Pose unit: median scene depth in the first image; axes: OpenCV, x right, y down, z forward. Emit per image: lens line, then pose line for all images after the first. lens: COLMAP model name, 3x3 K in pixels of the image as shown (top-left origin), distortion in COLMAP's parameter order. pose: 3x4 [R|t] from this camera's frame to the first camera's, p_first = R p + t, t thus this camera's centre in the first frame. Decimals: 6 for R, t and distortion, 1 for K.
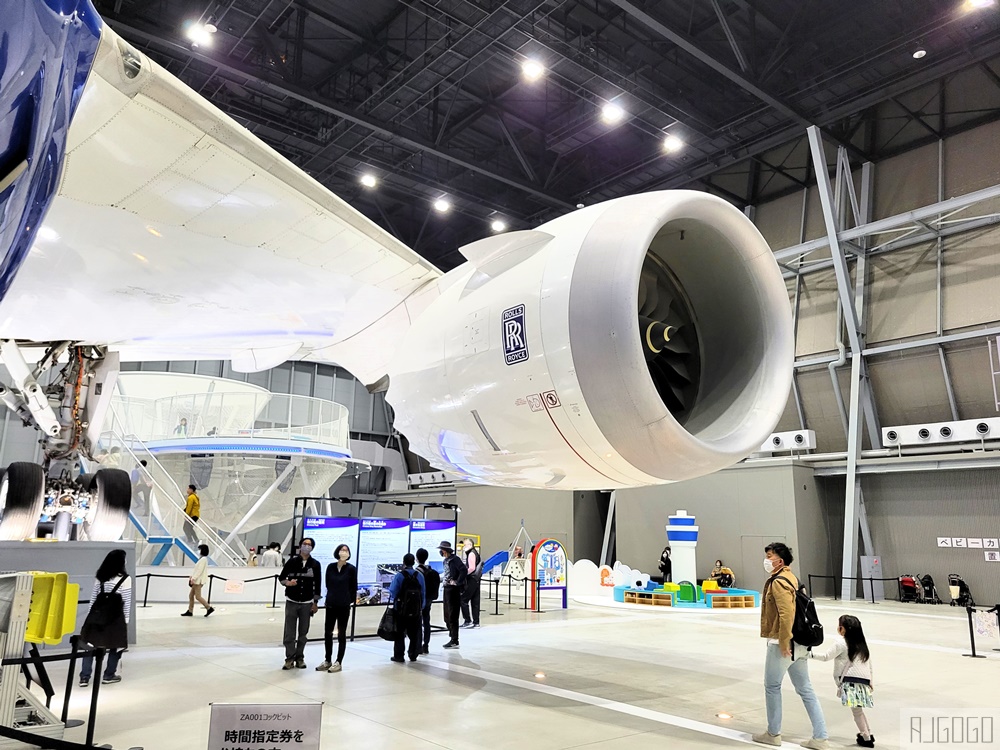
lens RADIAL K [[768.9, 0, 491.3], [0, 768.9, 377.9], [0, 0, 1]] dist [0.053647, -0.007081]
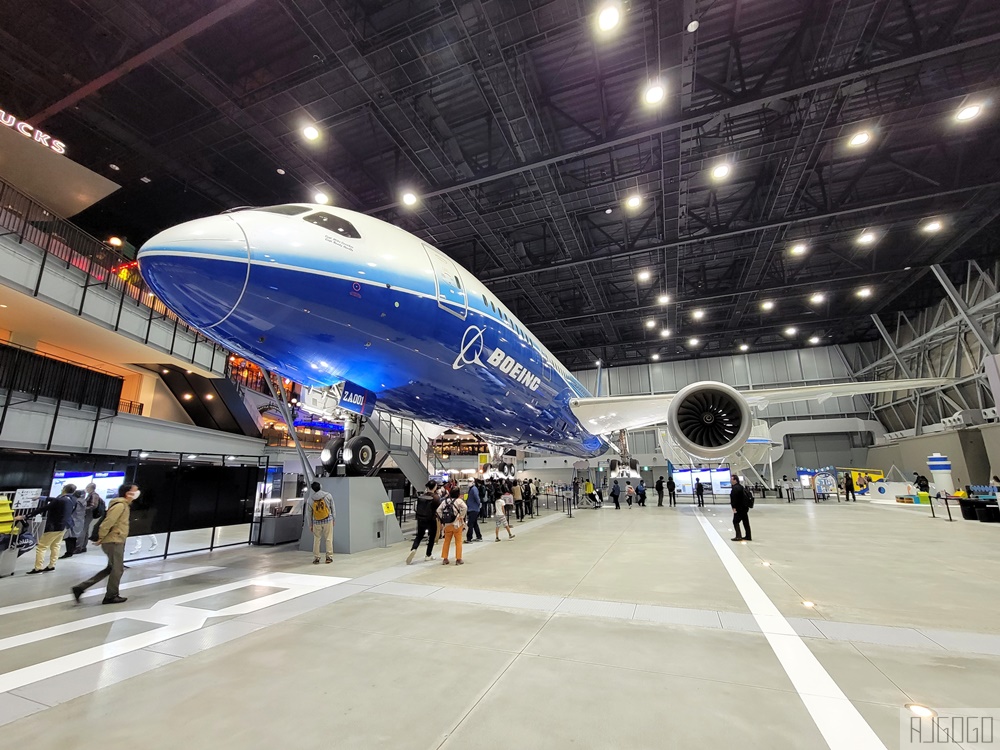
lens RADIAL K [[419.1, 0, 504.0], [0, 419.1, 376.8], [0, 0, 1]] dist [-0.000005, -0.000283]
pose [[0.495997, -0.228067, -0.837838, 0.484819], [0.199245, 0.969038, -0.145829, -0.049712], [0.845156, -0.094604, 0.526081, -0.291776]]
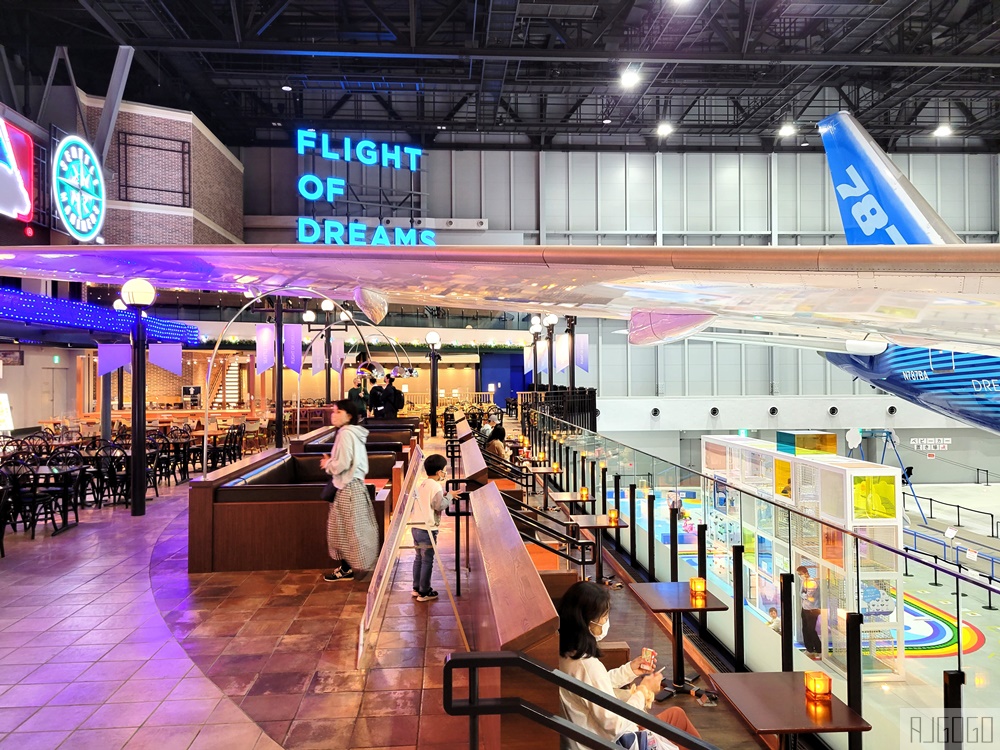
lens RADIAL K [[748.2, 0, 501.1], [0, 748.2, 361.5], [0, 0, 1]] dist [0.073542, -0.055752]
pose [[0.816359, -0.038046, -0.576290, -0.679012], [0.141095, 0.980731, 0.135125, -0.186750], [0.560045, -0.191622, 0.805997, -0.161123]]
